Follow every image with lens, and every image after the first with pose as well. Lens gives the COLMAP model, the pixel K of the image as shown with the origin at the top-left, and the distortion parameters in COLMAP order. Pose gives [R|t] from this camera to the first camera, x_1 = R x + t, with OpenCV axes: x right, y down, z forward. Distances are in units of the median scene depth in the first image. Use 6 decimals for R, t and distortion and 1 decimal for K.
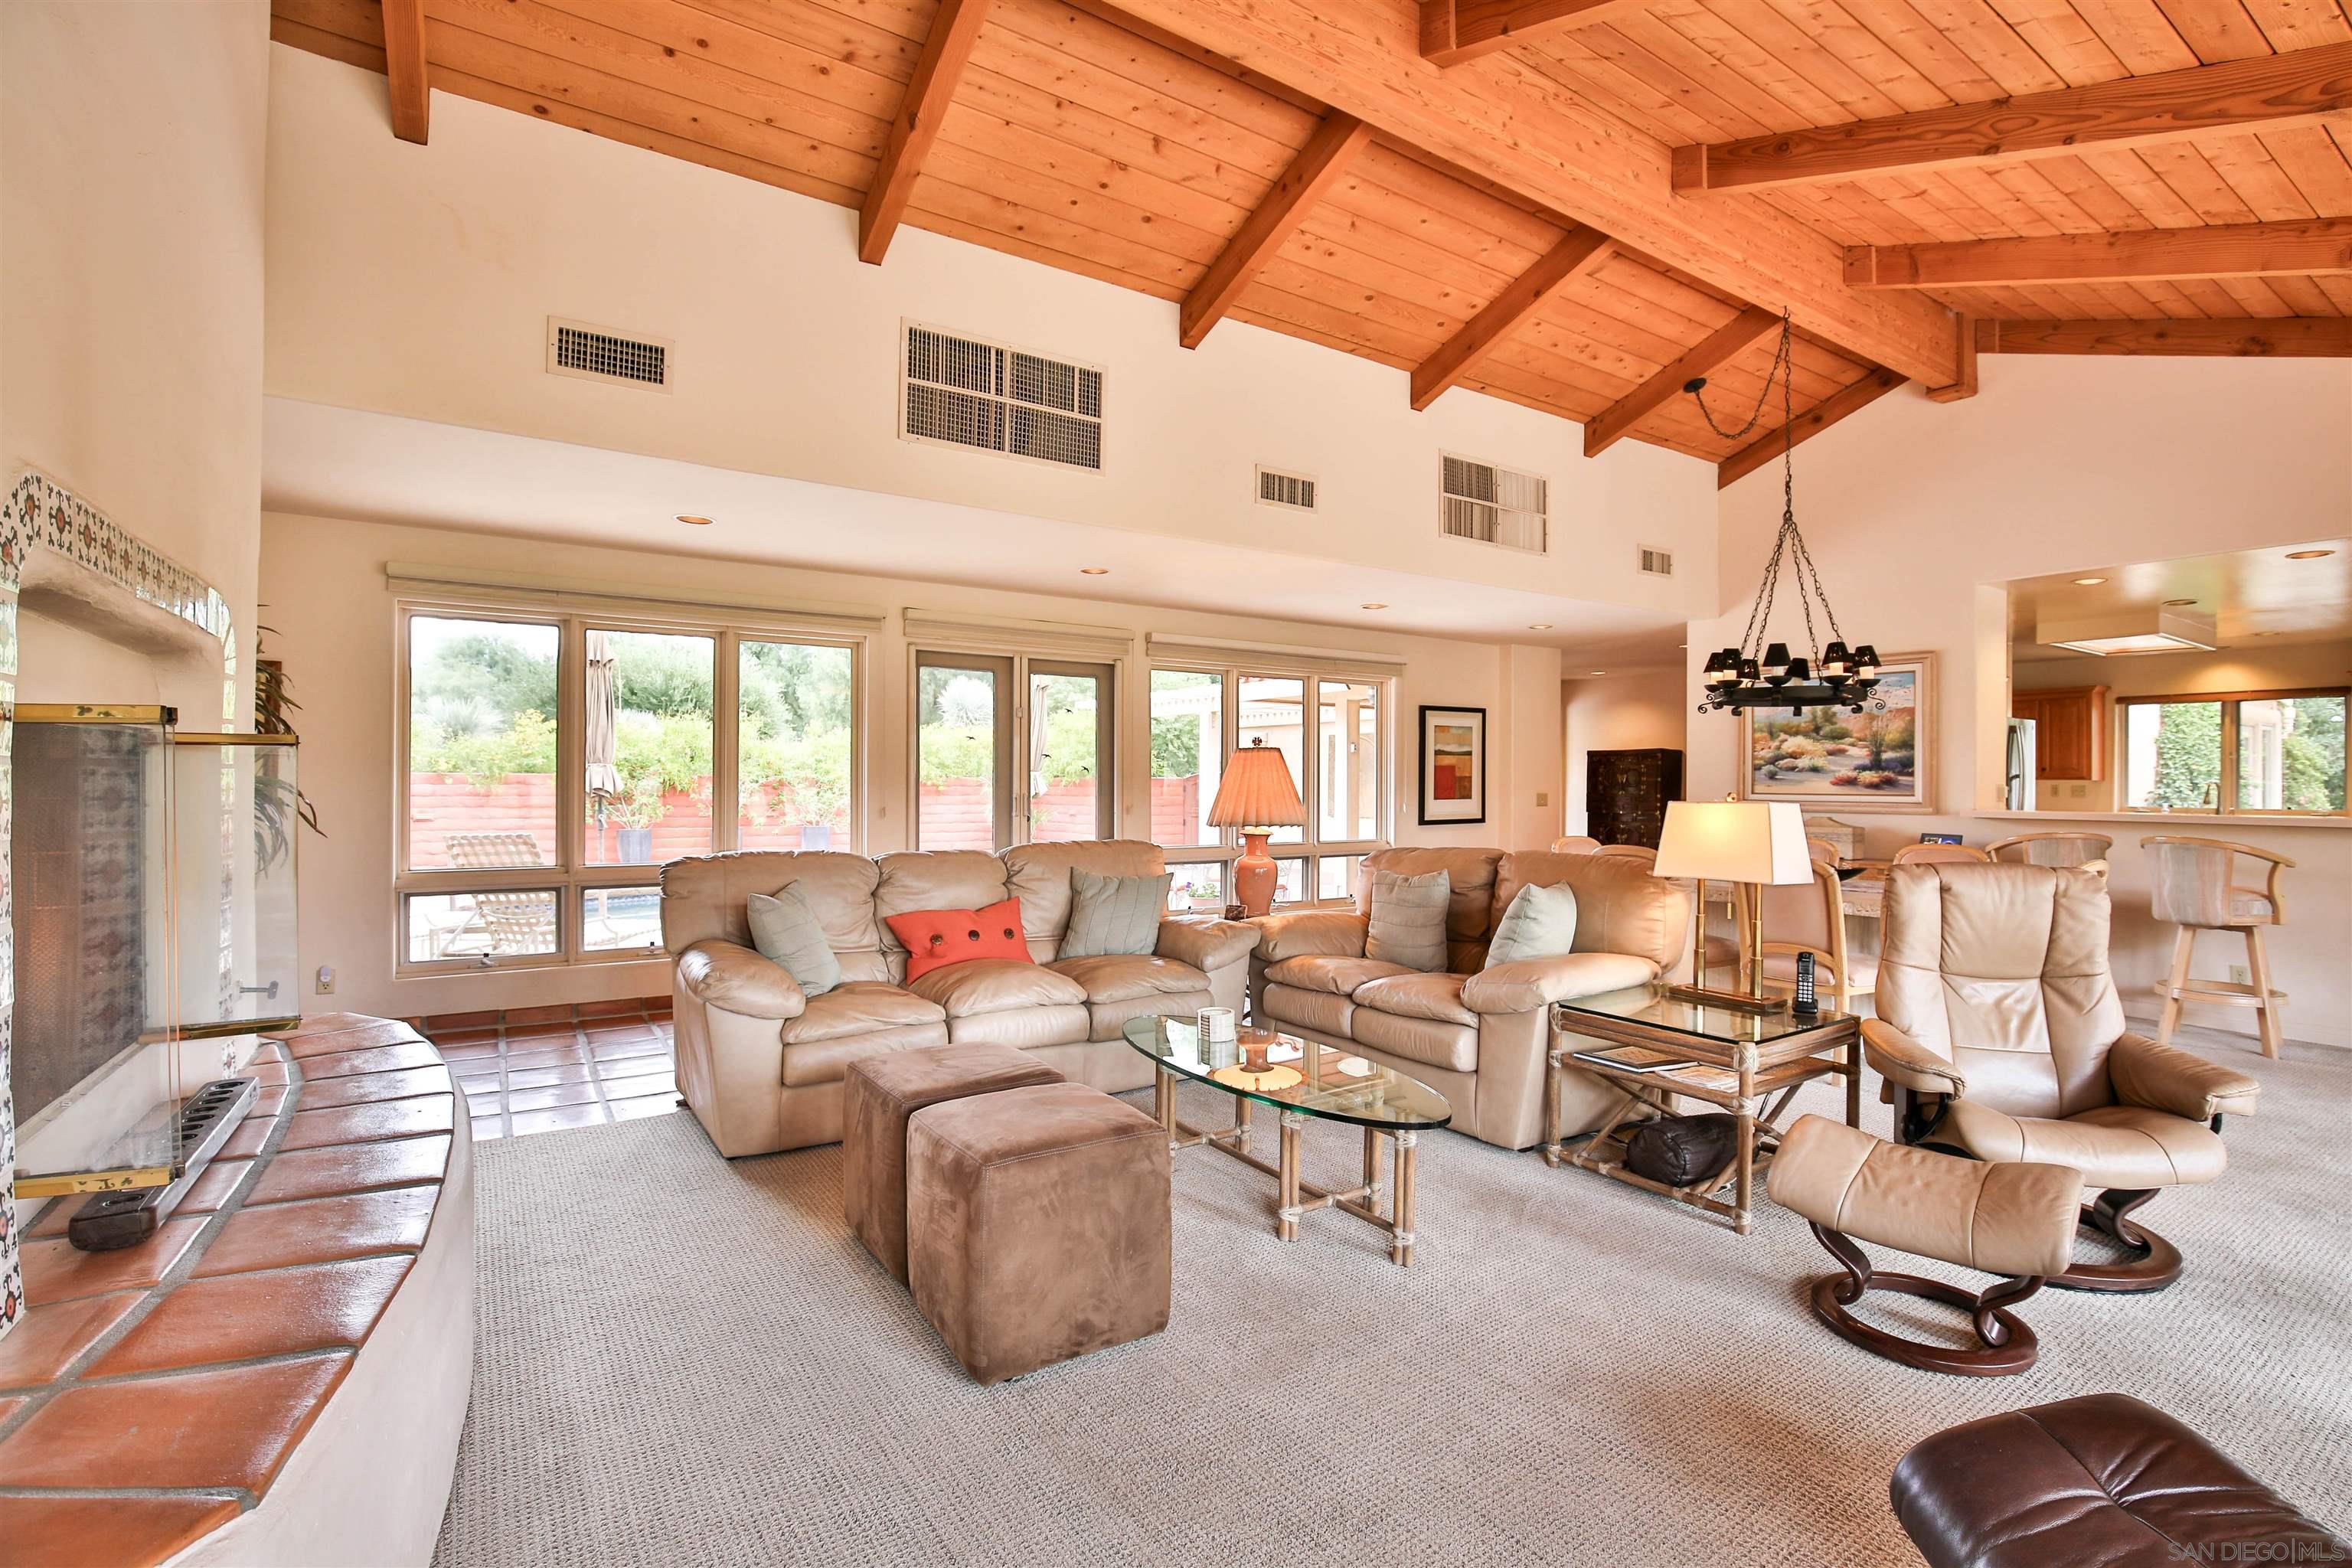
lens RADIAL K [[1074.1, 0, 1184.1], [0, 1074.1, 782.3], [0, 0, 1]] dist [-0.038496, 0.007342]
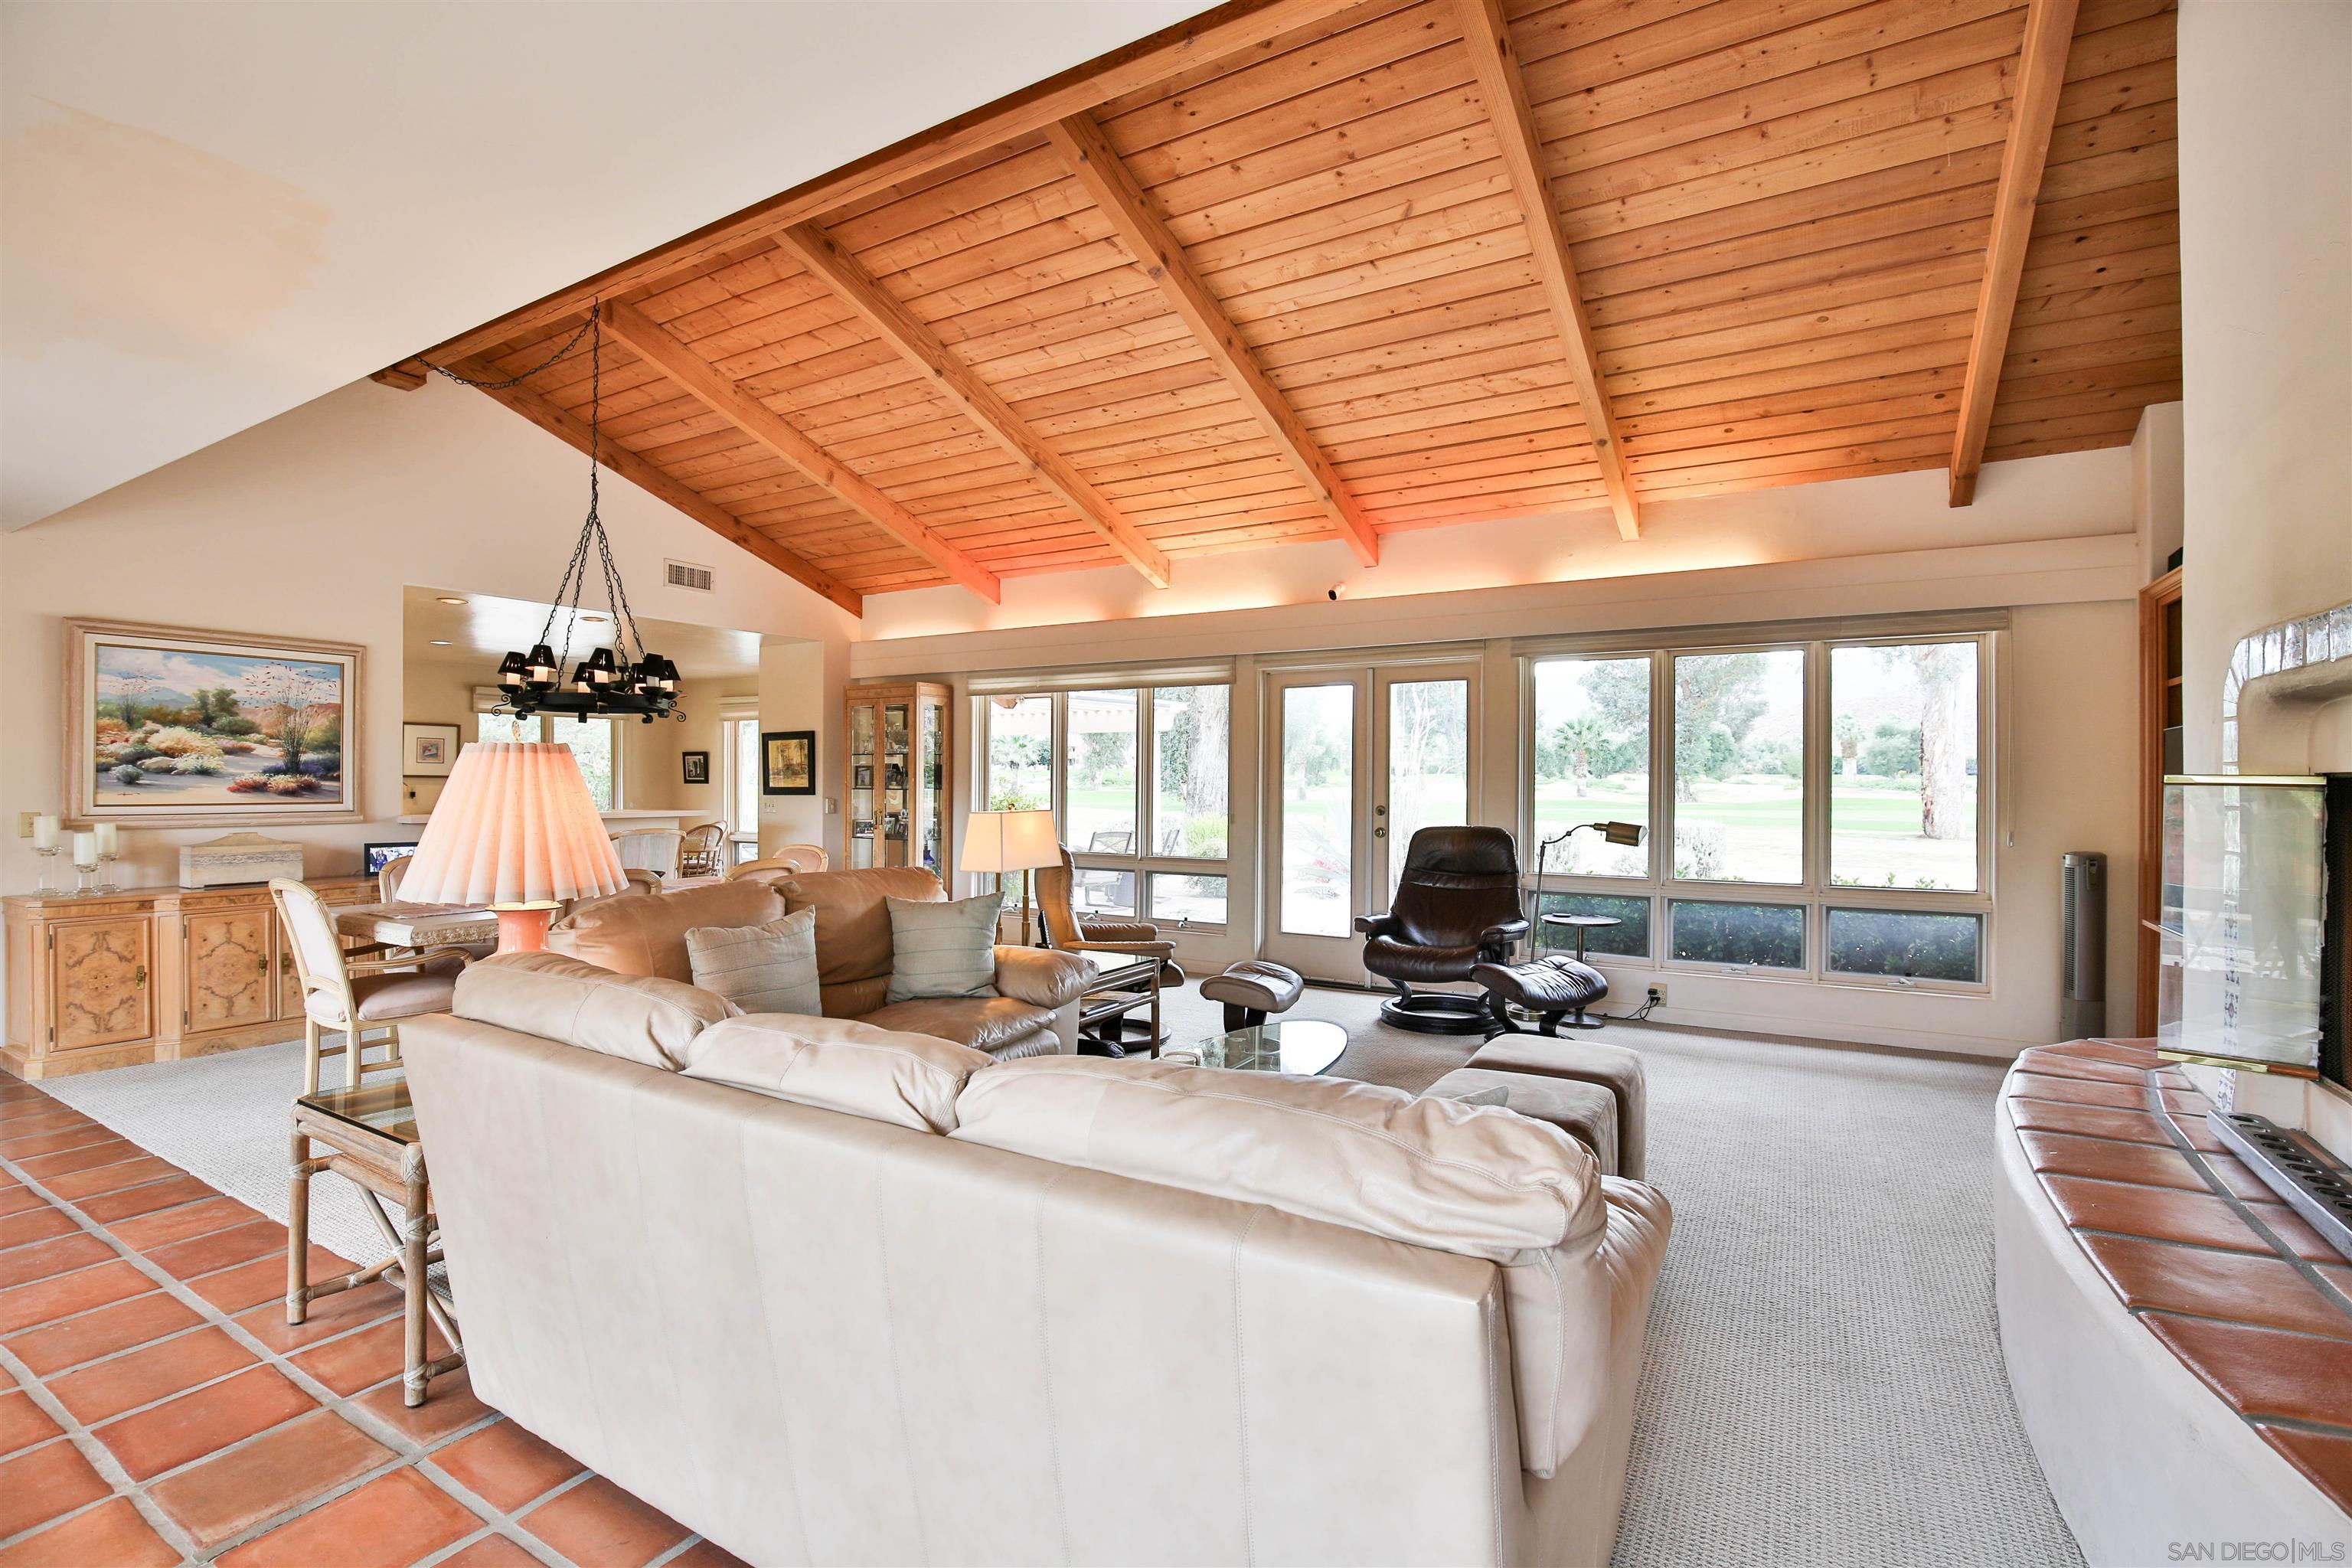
lens RADIAL K [[1074.1, 0, 1184.1], [0, 1074.1, 782.3], [0, 0, 1]] dist [-0.038496, 0.007342]
pose [[-0.437676, -0.007681, 0.899100, -0.413683], [-0.005265, 0.999968, 0.005980, -0.013521], [-0.899118, -0.002117, -0.437702, 0.728261]]
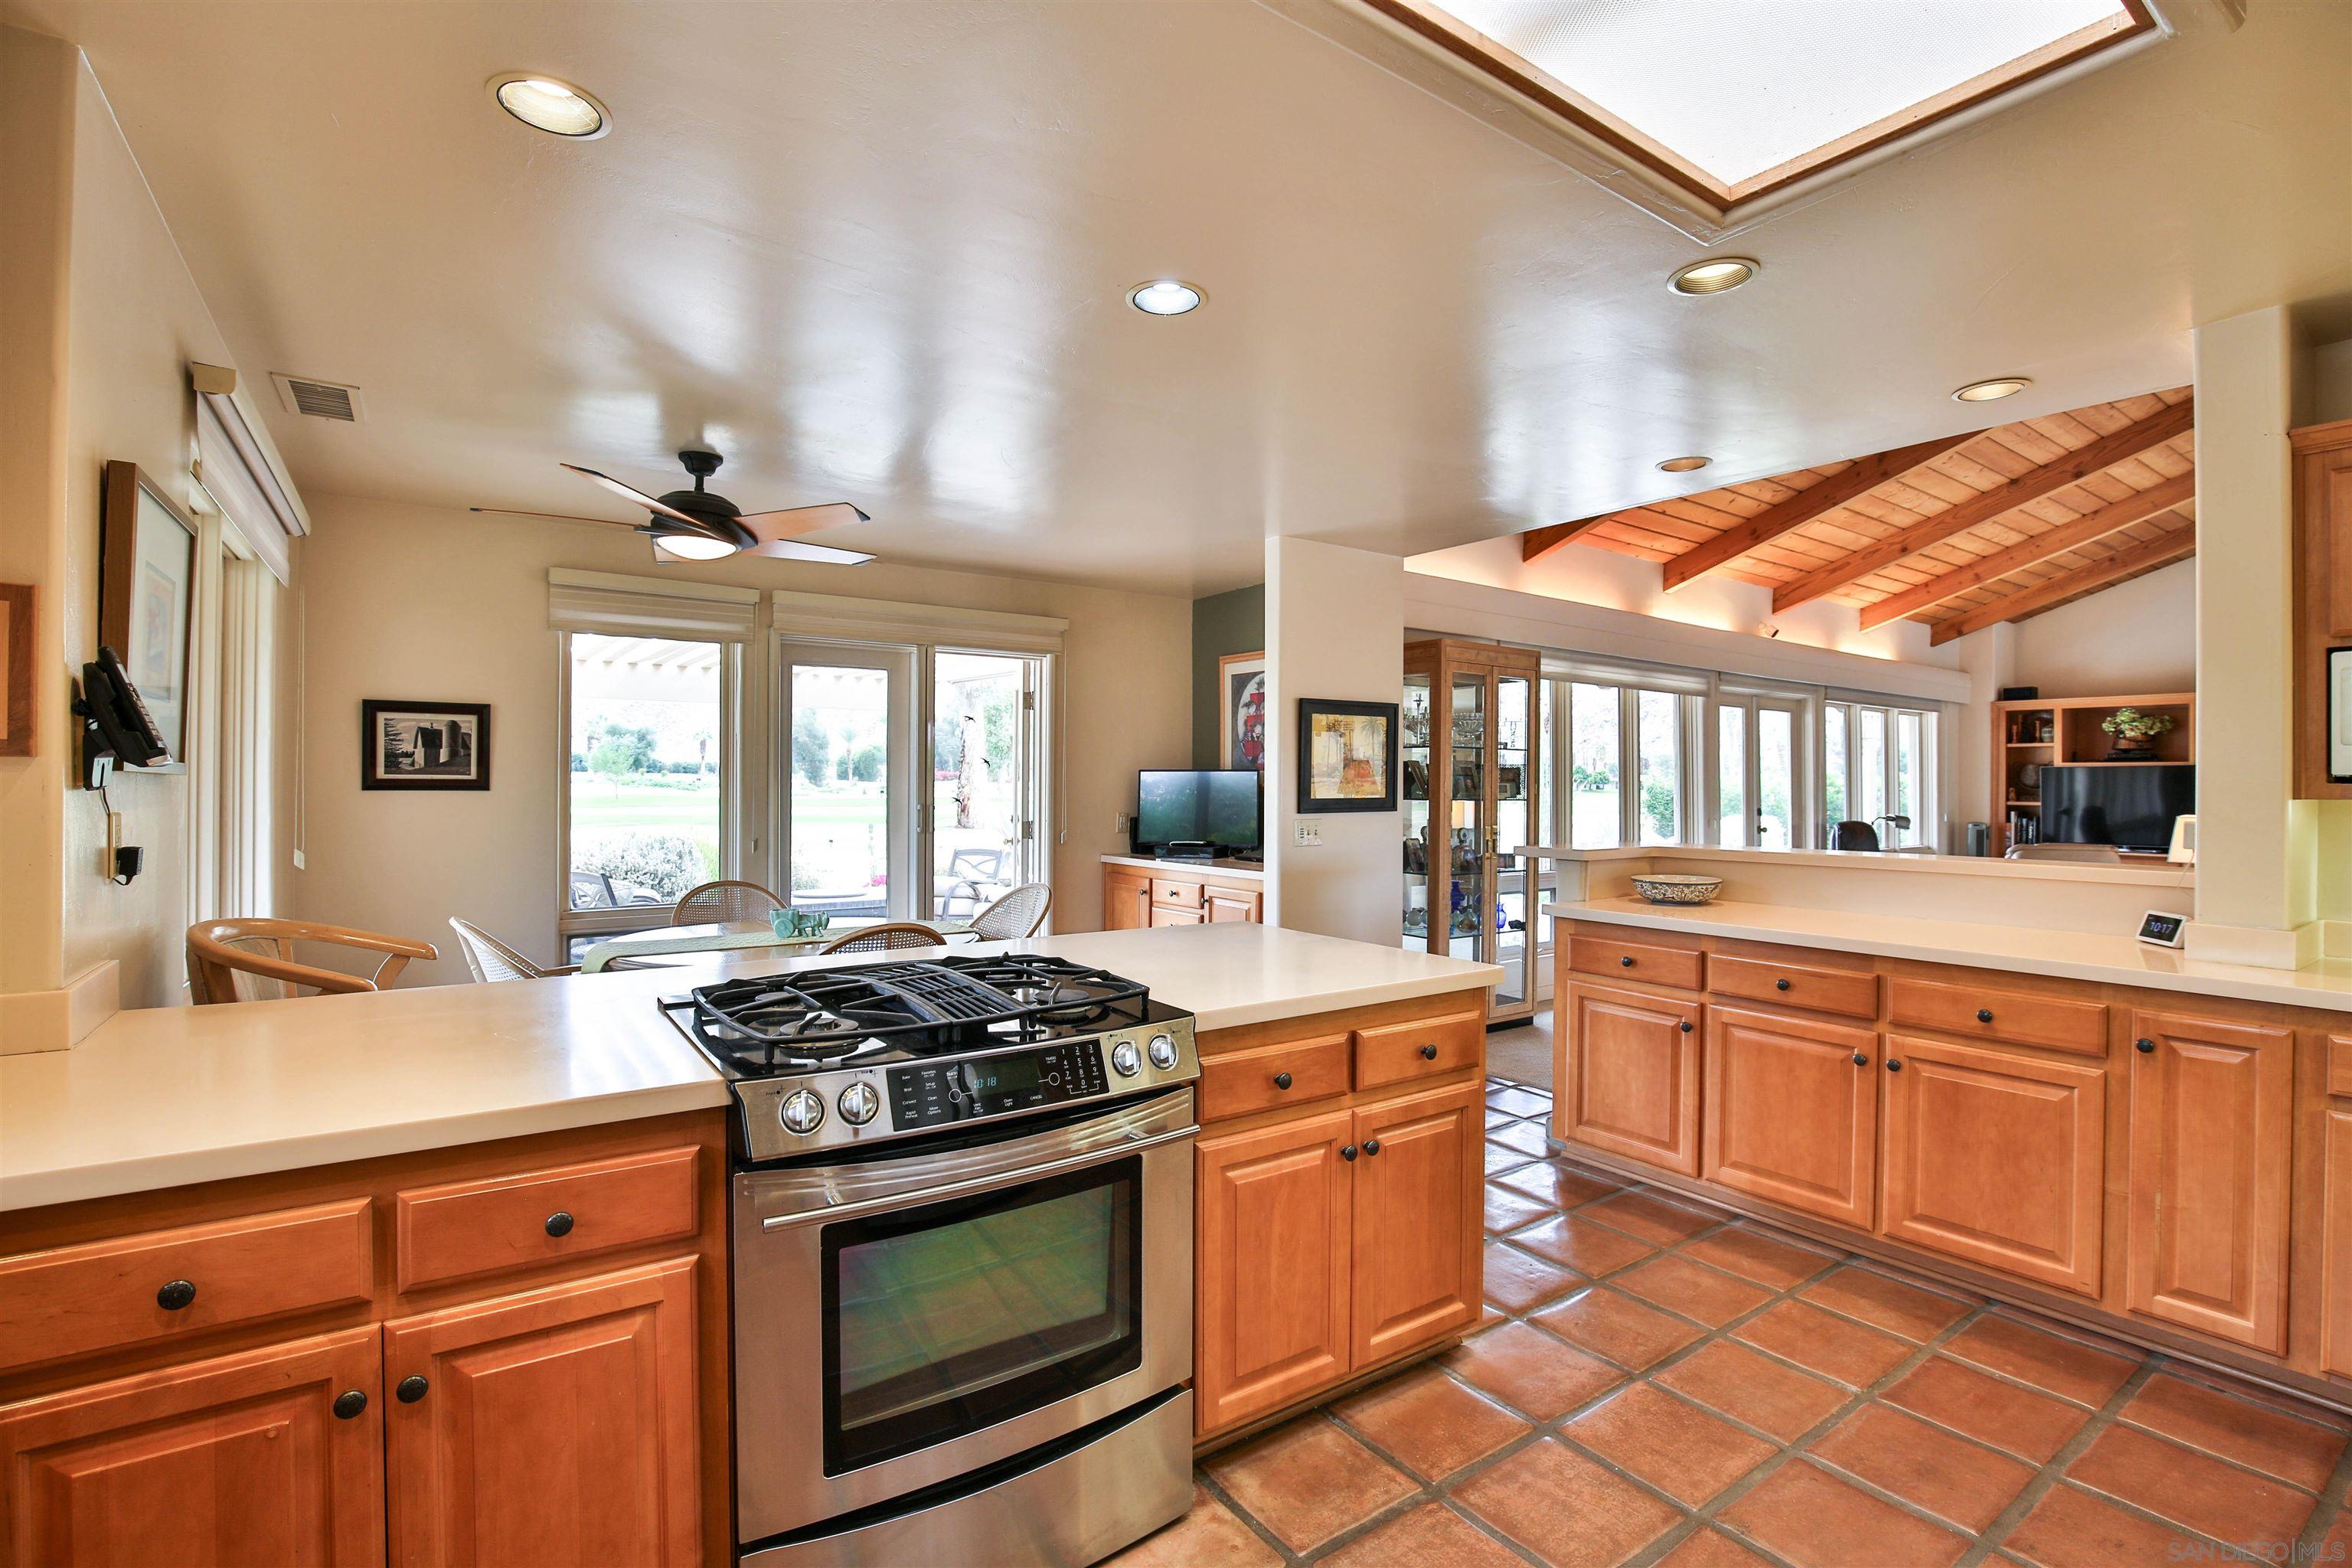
lens RADIAL K [[1074.1, 0, 1184.1], [0, 1074.1, 782.3], [0, 0, 1]] dist [-0.038496, 0.007342]
pose [[-0.999437, -0.012938, -0.030957, 1.143532], [-0.012881, 0.999915, -0.002035, -0.005757], [0.030980, -0.001635, -0.999519, 1.345232]]
